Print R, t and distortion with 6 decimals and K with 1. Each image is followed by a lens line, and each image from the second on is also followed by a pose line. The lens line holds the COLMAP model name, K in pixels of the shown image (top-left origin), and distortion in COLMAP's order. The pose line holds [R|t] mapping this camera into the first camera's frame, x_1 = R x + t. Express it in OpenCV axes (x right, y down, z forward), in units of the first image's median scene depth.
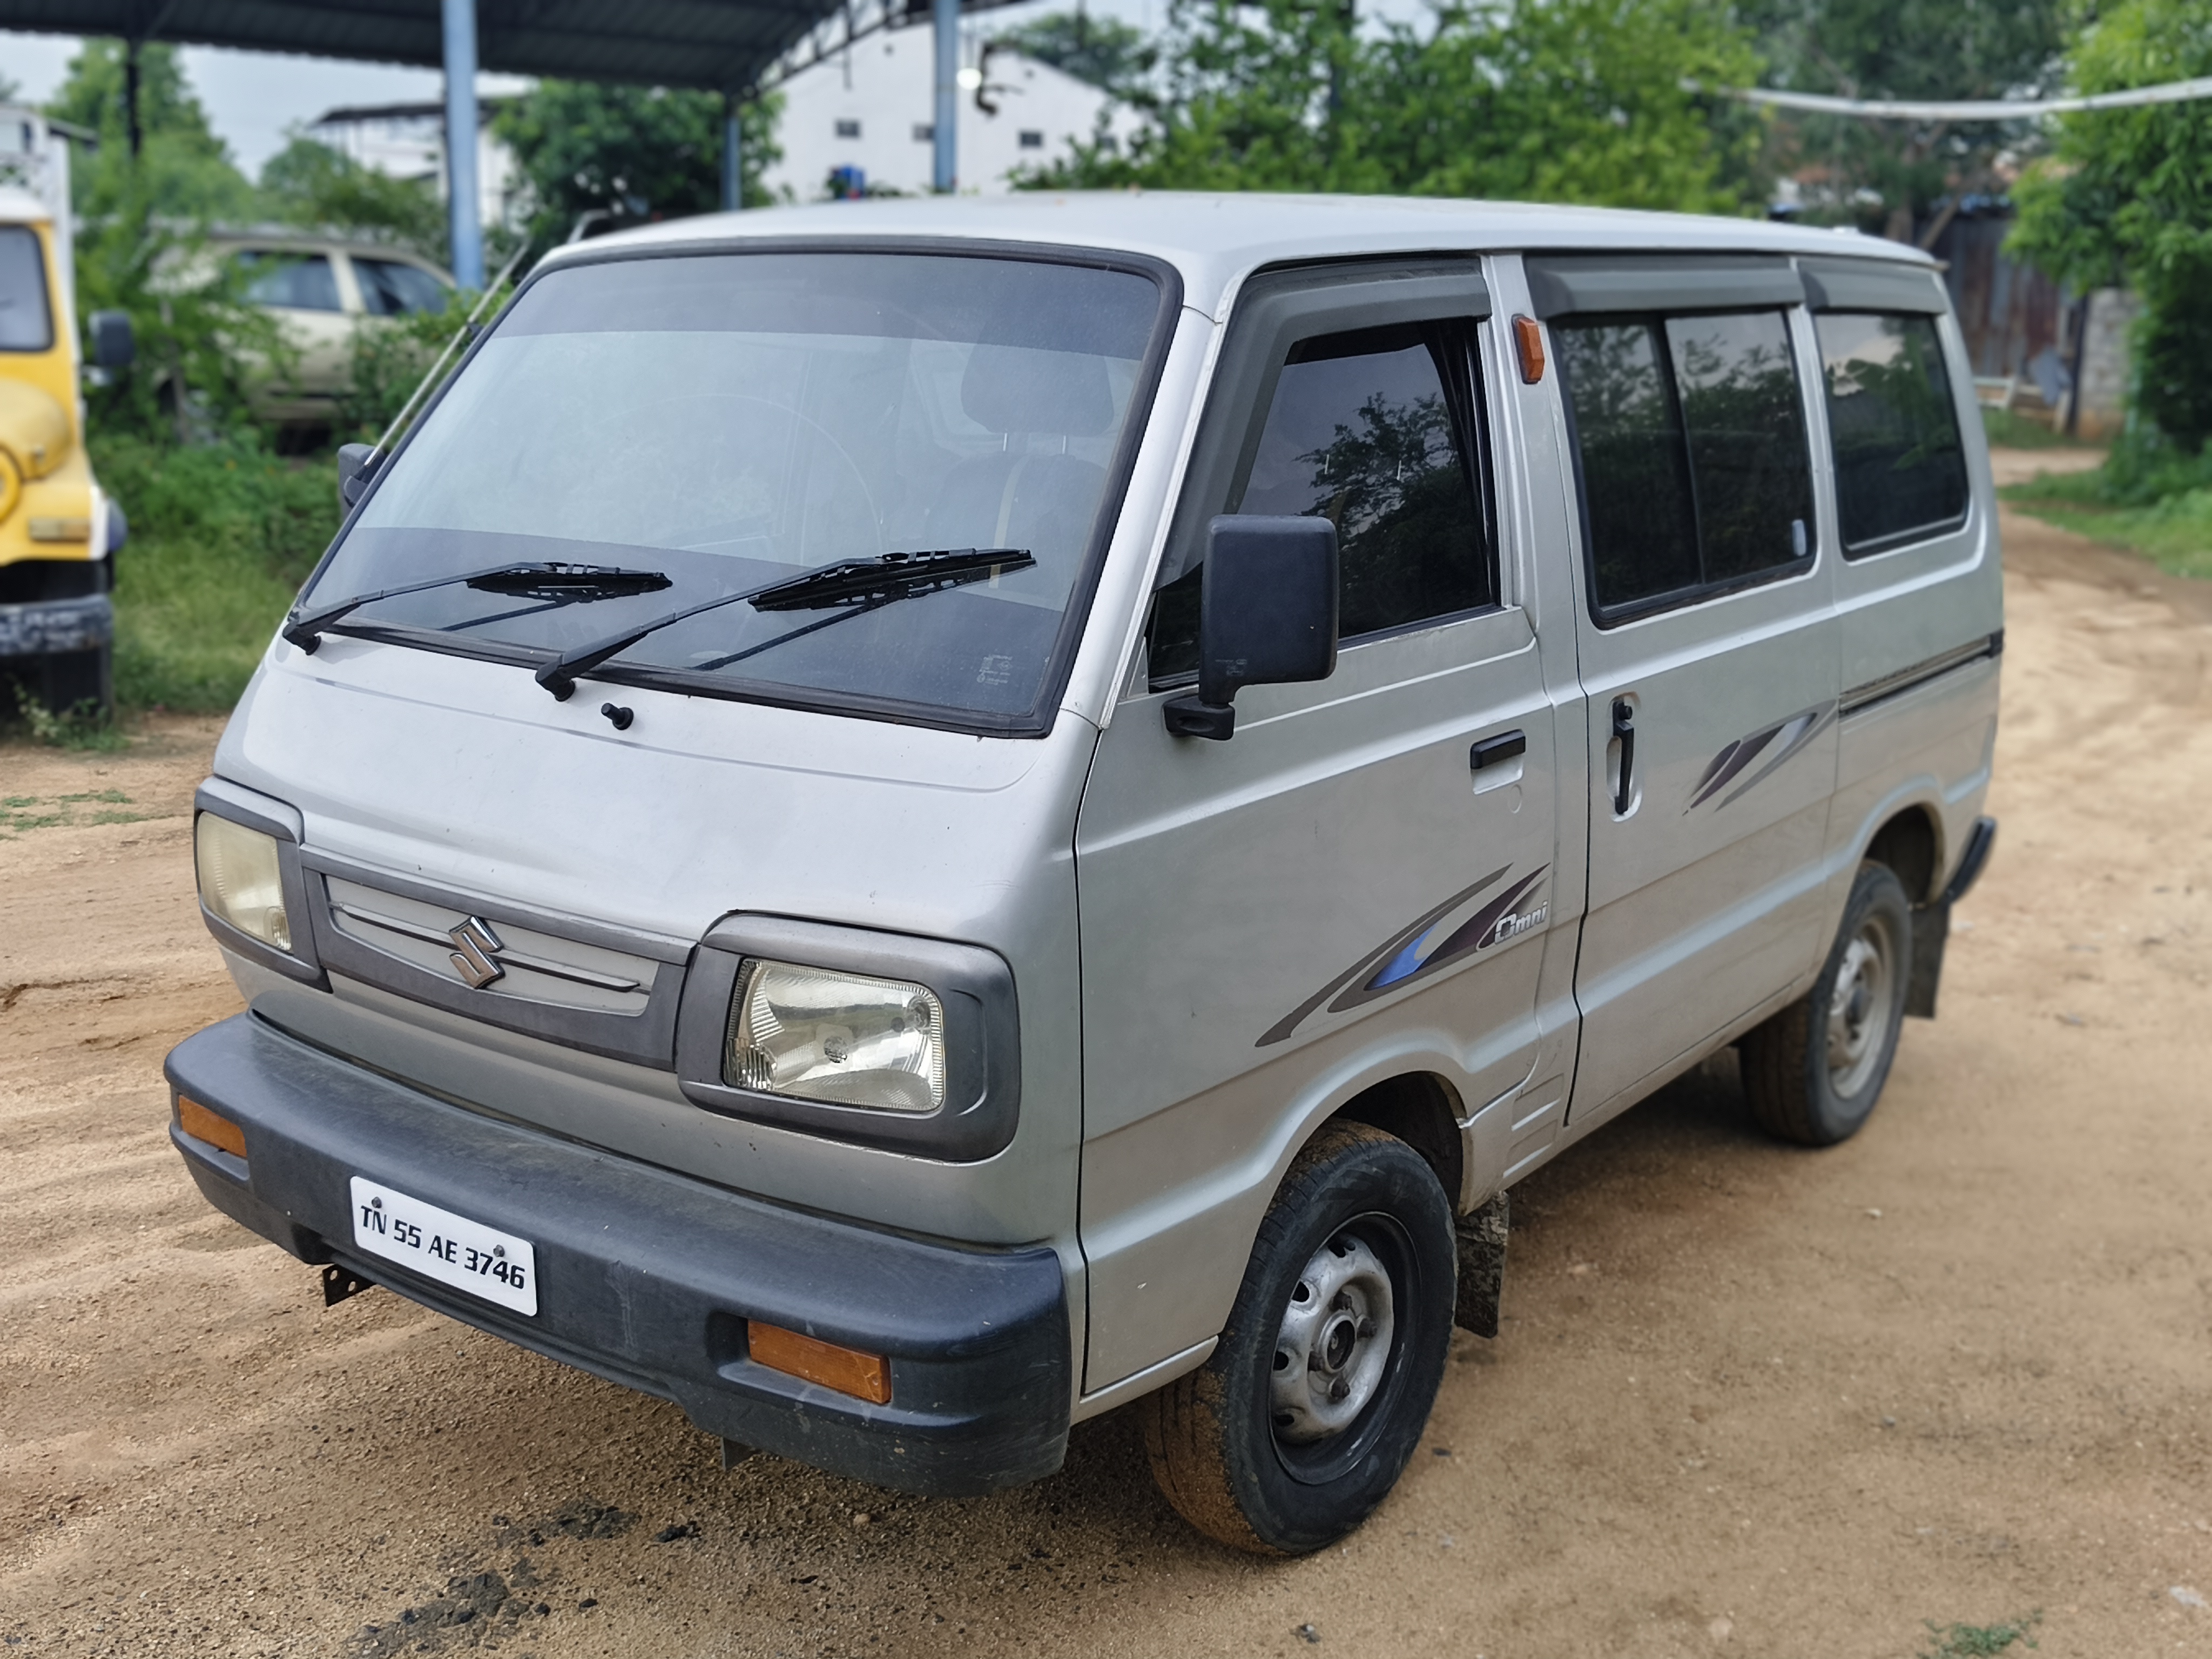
lens RADIAL K [[2320.8, 0, 1089.3], [0, 2320.8, 812.4], [0, 0, 1]] dist [0.100490, -0.190253]
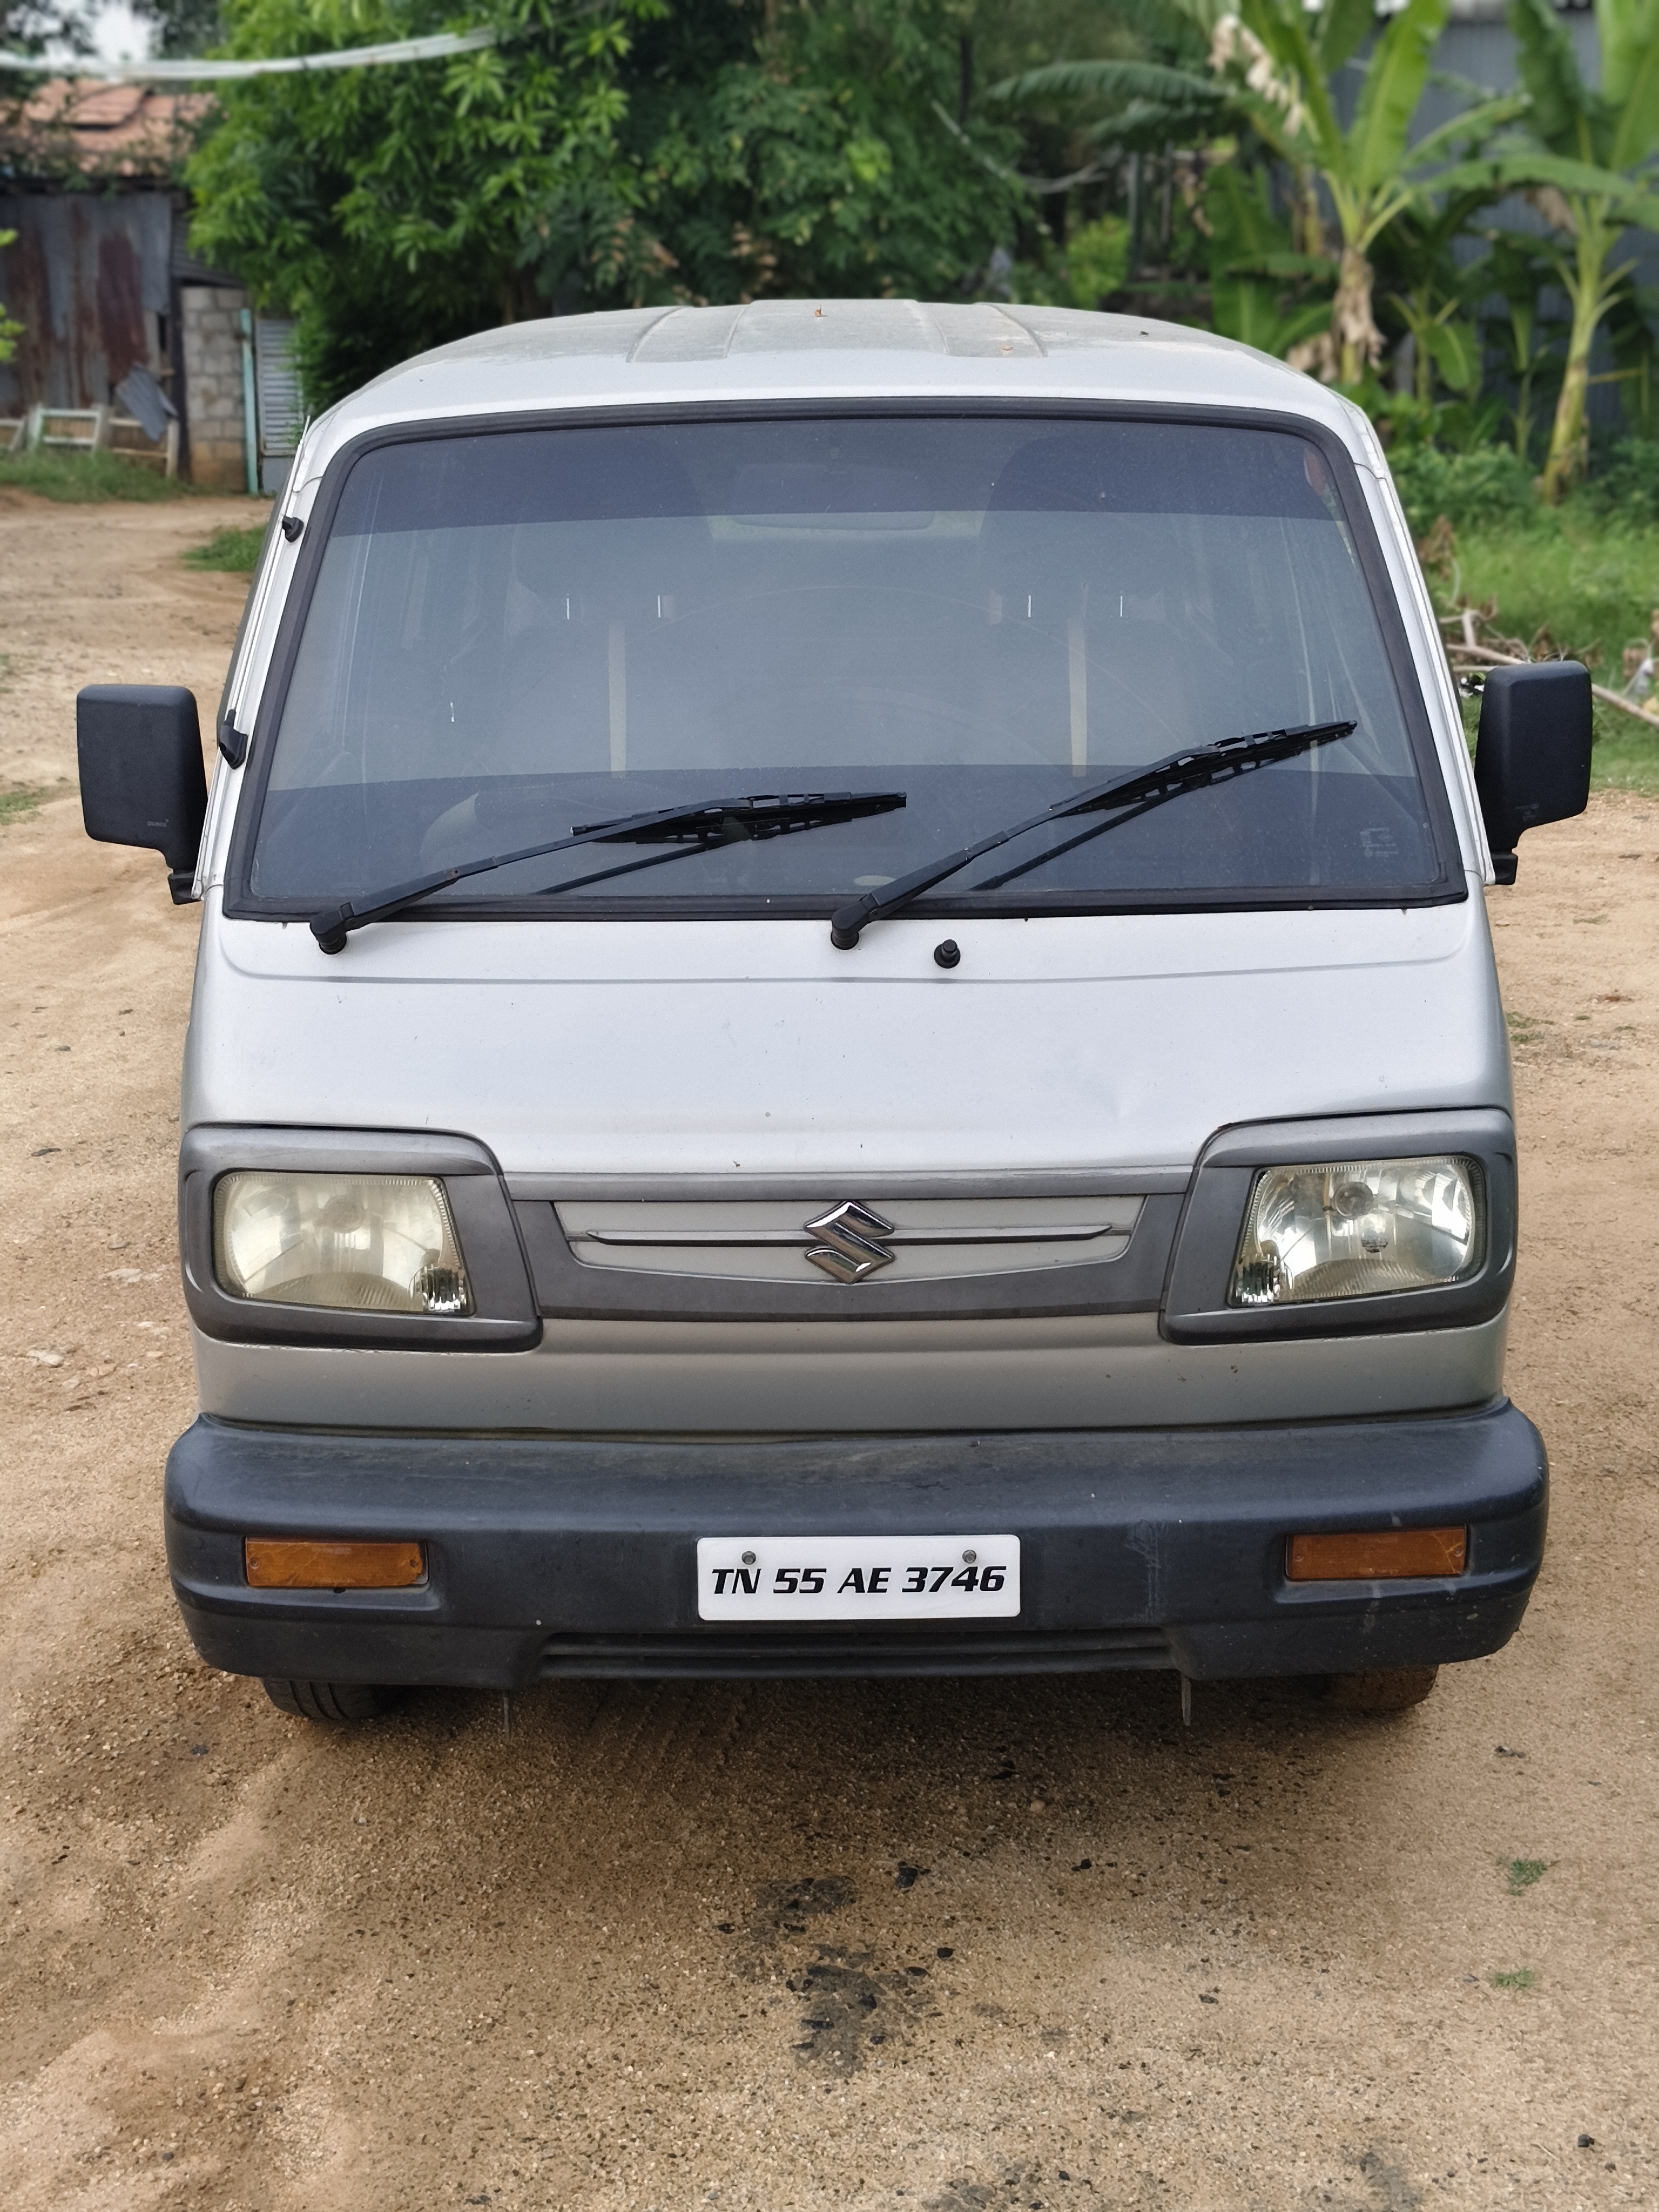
lens RADIAL K [[3321.4, 0, 827.8], [0, 3321.4, 1064.9], [0, 0, 1]] dist [0.064235, 0.065177]
pose [[0.793028, -0.161976, 0.587257, -0.878081], [0.154353, 0.985972, 0.063512, -0.076743], [-0.589306, 0.040278, 0.806905, -0.007915]]
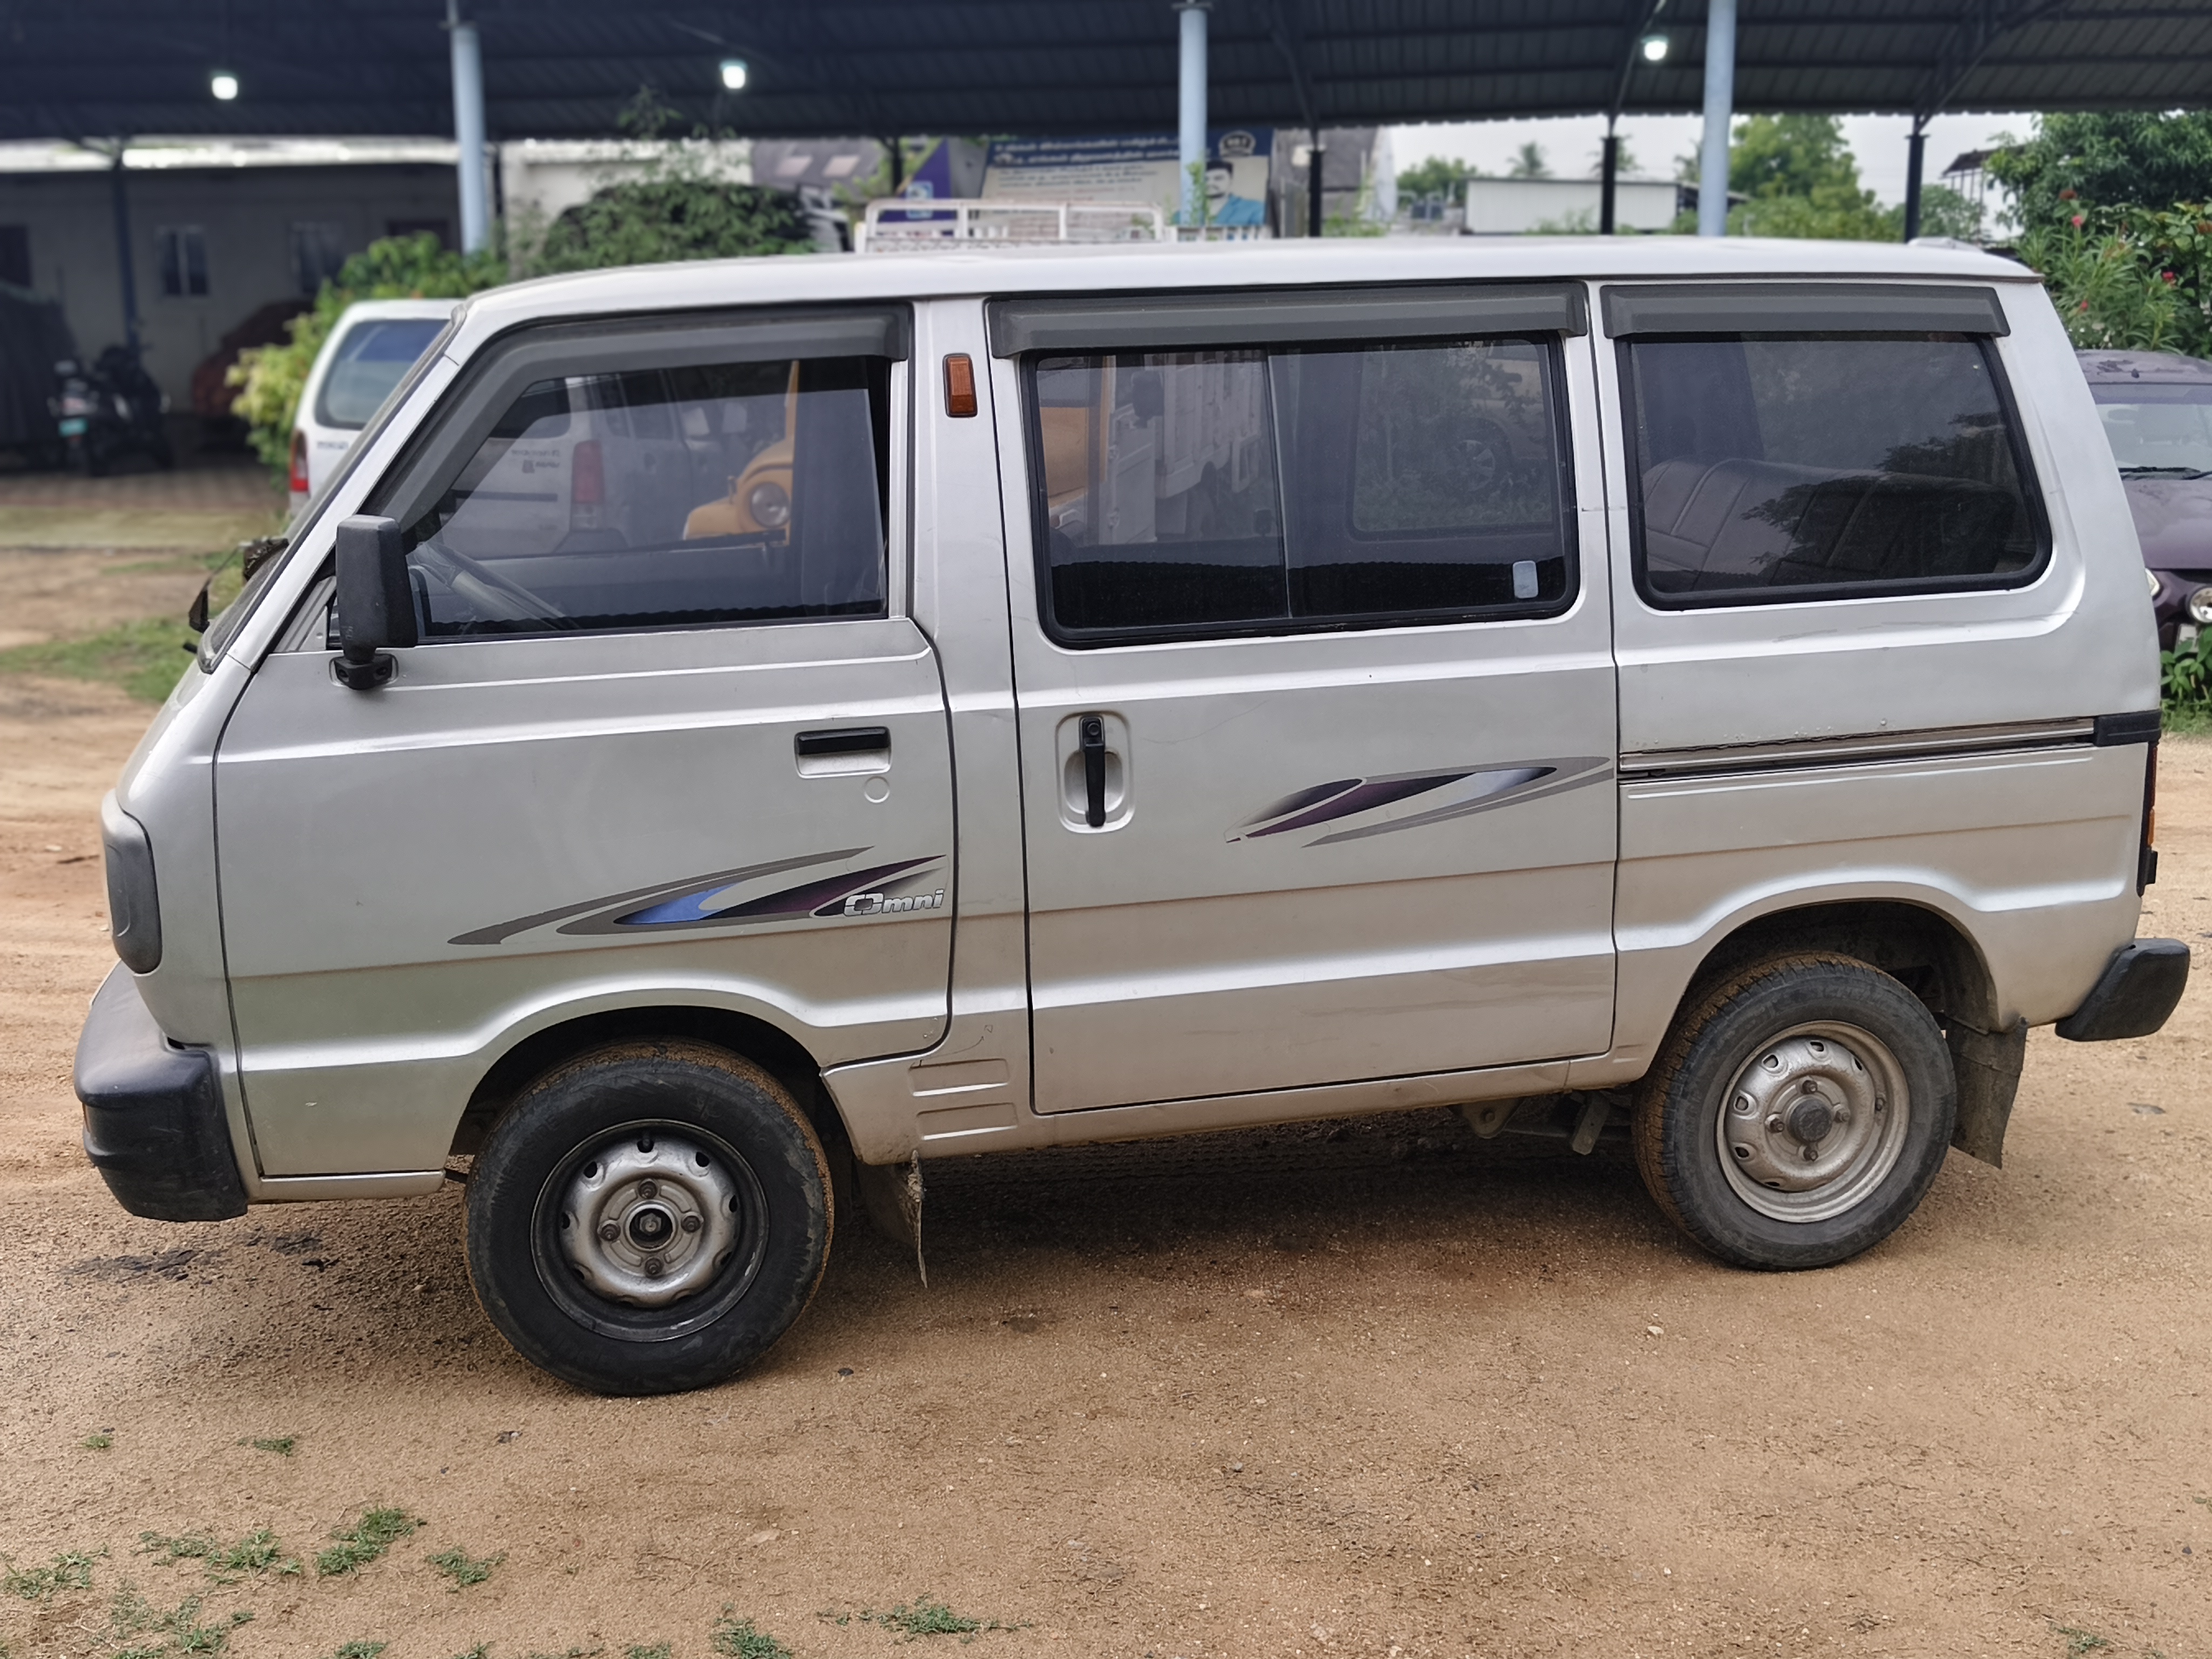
lens RADIAL K [[2320.8, 0, 1089.3], [0, 2320.8, 812.4], [0, 0, 1]] dist [0.100490, -0.190253]
pose [[0.770080, 0.100700, -0.629949, 0.987706], [-0.112890, 0.993390, 0.020796, -0.029936], [0.627879, 0.055100, 0.776358, 0.208995]]
